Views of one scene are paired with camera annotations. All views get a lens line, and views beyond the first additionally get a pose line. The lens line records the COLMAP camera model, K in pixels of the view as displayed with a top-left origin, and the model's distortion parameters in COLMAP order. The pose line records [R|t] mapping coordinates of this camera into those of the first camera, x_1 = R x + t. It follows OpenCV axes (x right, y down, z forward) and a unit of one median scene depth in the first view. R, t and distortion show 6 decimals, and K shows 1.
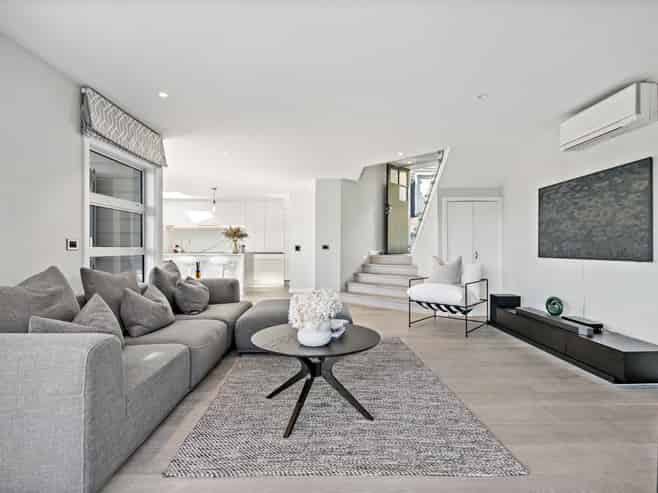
lens RADIAL K [[325.9, 0, 328.1], [0, 325.9, 245.7], [0, 0, 1]] dist [-0.000526, -0.000010]
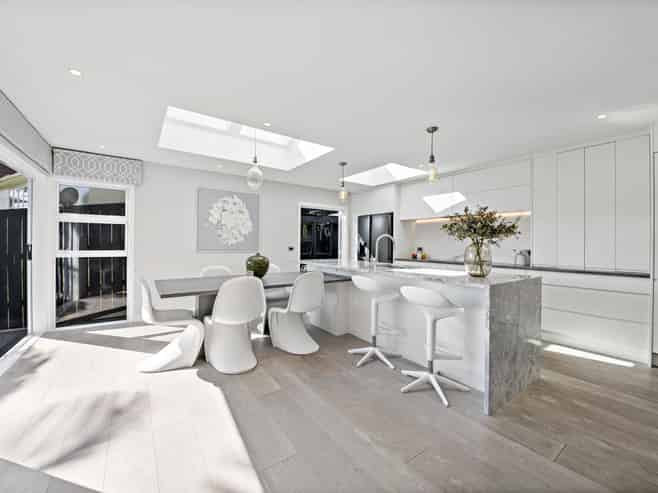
lens RADIAL K [[277.0, 0, 323.9], [0, 277.0, 244.7], [0, 0, 1]] dist [-0.004186, -0.000164]
pose [[0.569054, 0.006061, -0.822278, -0.114111], [-0.007633, 0.999969, 0.002089, -0.013445], [0.822265, 0.005088, 0.569083, 0.650395]]
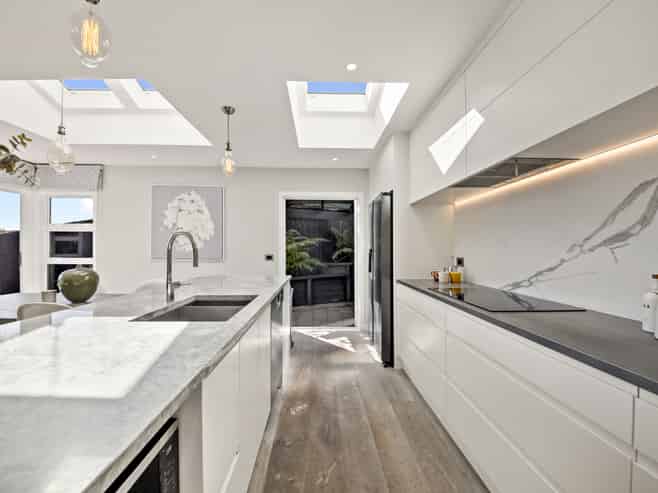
lens RADIAL K [[290.8, 0, 328.1], [0, 290.8, 247.7], [0, 0, 1]] dist [-0.001423, -0.000494]
pose [[0.032459, -0.008379, -0.999438, -0.175305], [-0.004004, 0.999956, -0.008514, -0.014759], [0.999465, 0.004278, 0.032424, 0.922301]]
